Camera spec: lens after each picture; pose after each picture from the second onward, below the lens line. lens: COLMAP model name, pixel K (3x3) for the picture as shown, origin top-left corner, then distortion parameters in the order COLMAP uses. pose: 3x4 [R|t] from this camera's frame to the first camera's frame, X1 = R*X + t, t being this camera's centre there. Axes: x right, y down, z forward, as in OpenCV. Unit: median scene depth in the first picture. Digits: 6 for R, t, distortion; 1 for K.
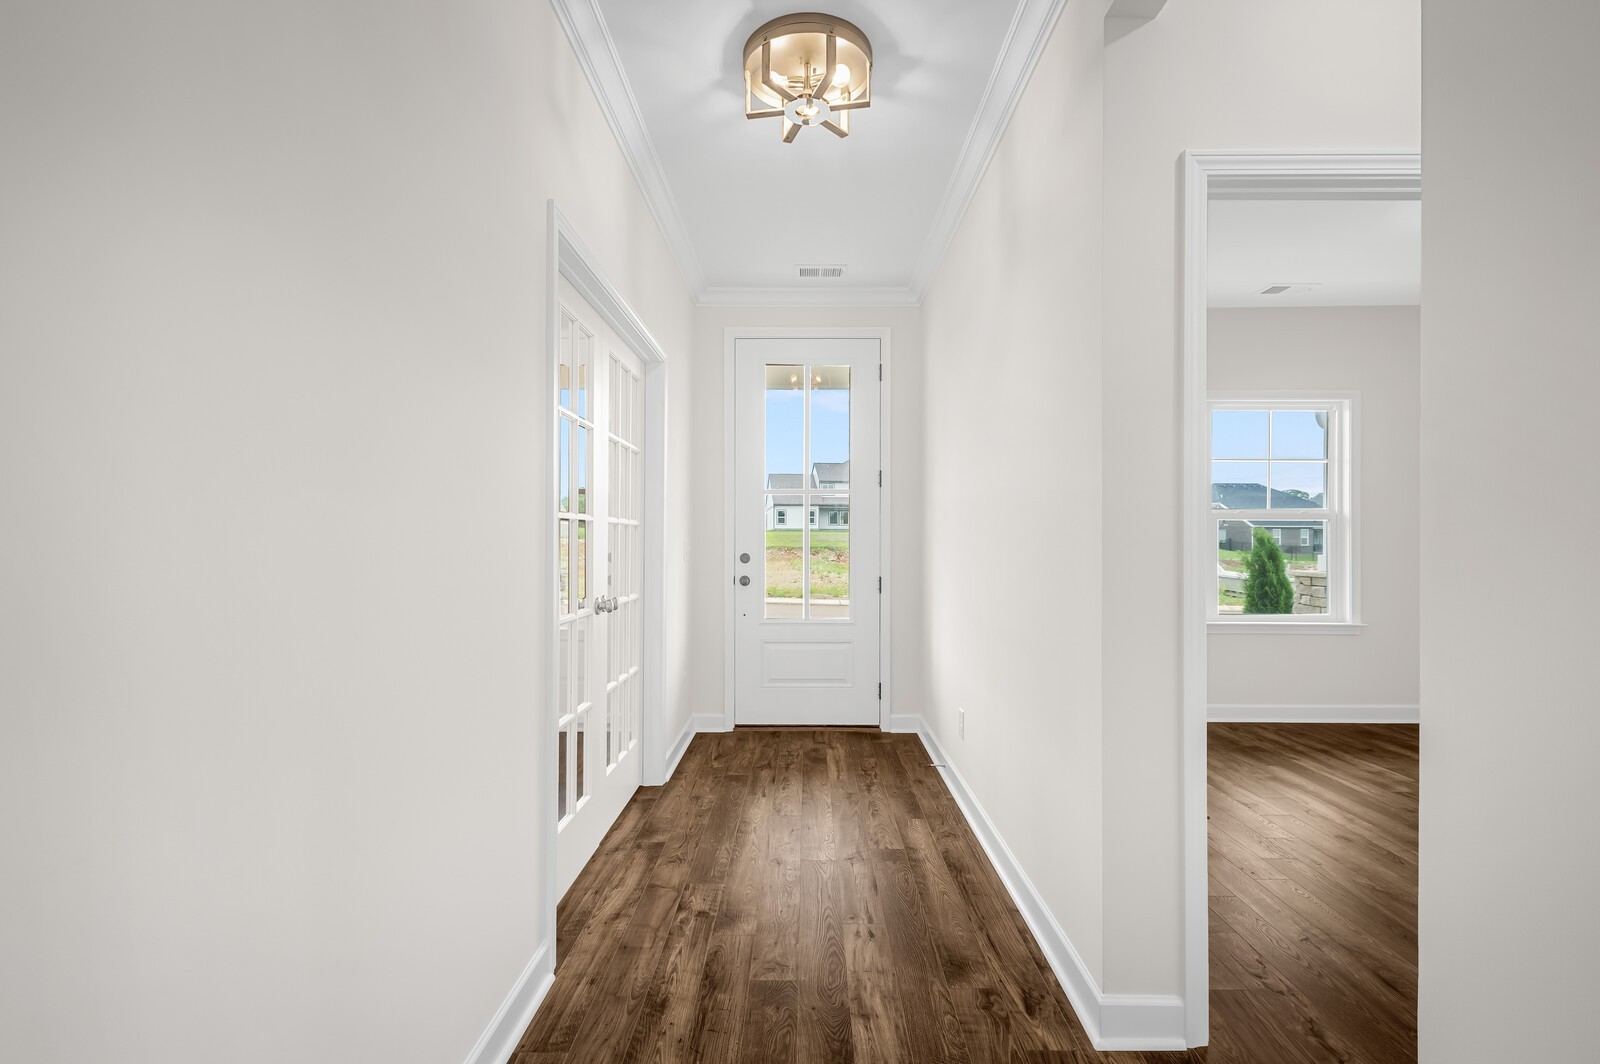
lens RADIAL K [[747.6, 0, 783.3], [0, 747.6, 557.5], [0, 0, 1]] dist [0.014315, -0.004167]
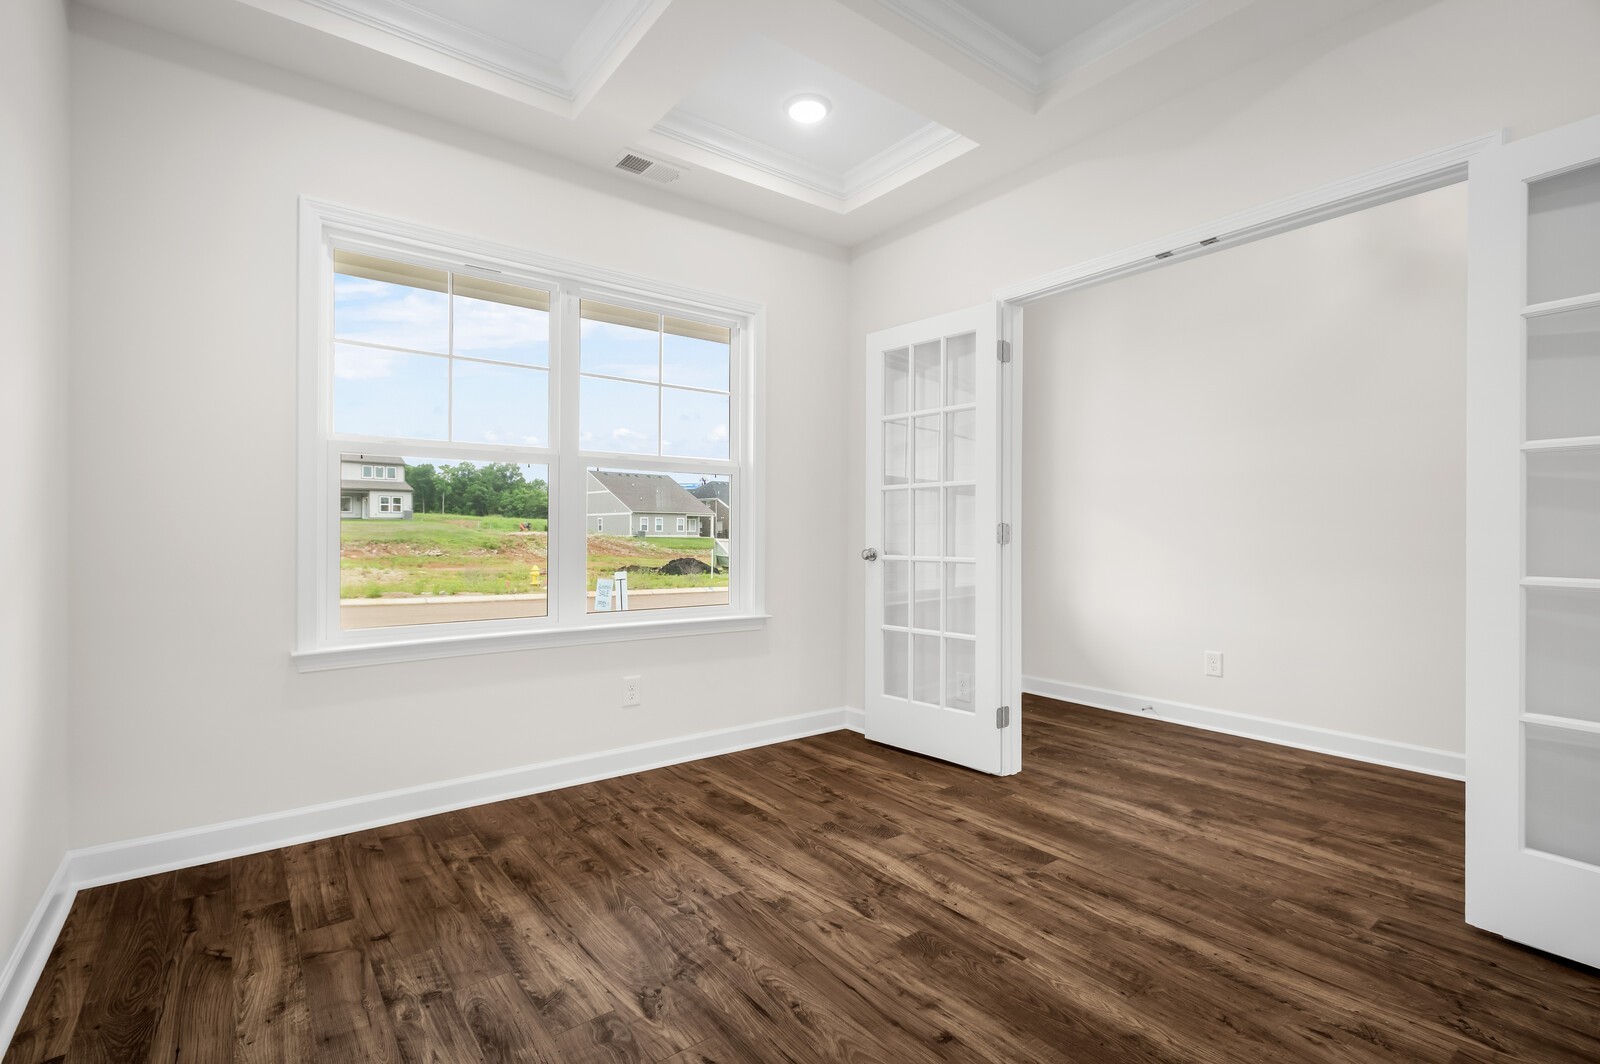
lens RADIAL K [[747.6, 0, 794.1], [0, 747.6, 528.3], [0, 0, 1]] dist [0.014315, -0.004167]
pose [[0.783310, 0.009717, 0.621556, -0.963620], [0.009444, 0.999576, -0.027528, 0.031354], [-0.621560, 0.027433, 0.782886, 0.451247]]
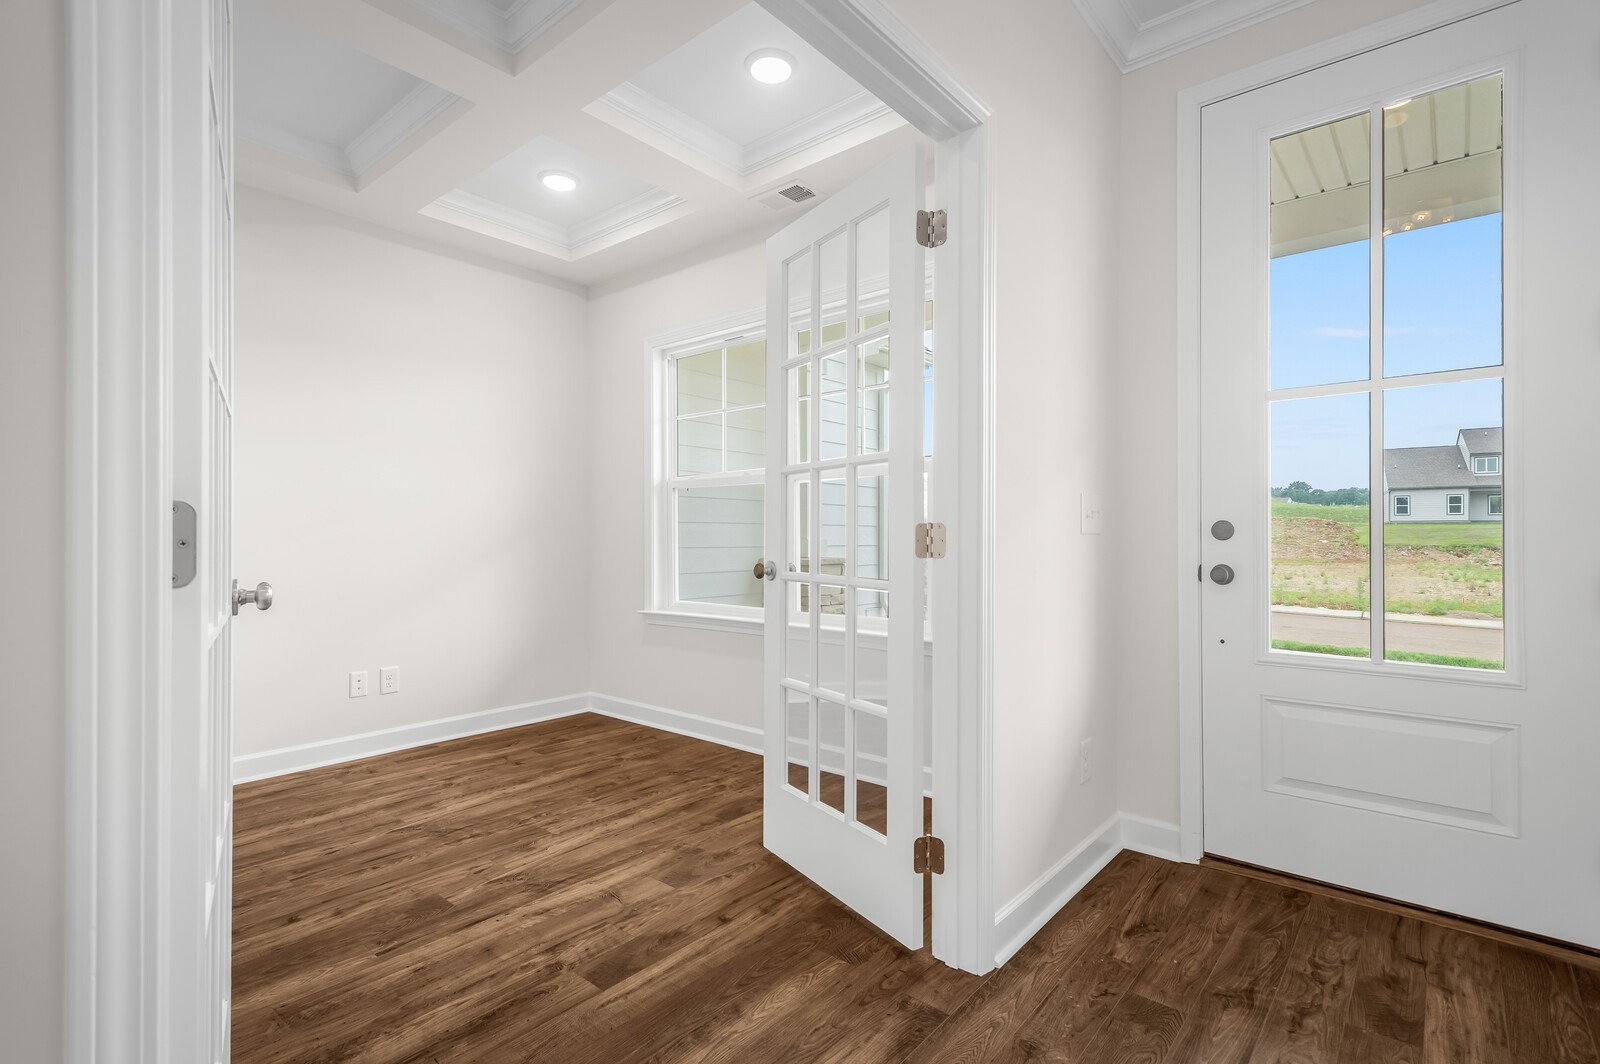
lens RADIAL K [[747.6, 0, 804.0], [0, 747.6, 534.8], [0, 0, 1]] dist [0.014315, -0.004167]
pose [[0.779018, 0.000484, -0.627001, 0.059670], [-0.017267, 0.999637, -0.020682, 0.023350], [0.626764, 0.026938, 0.778744, 0.532877]]
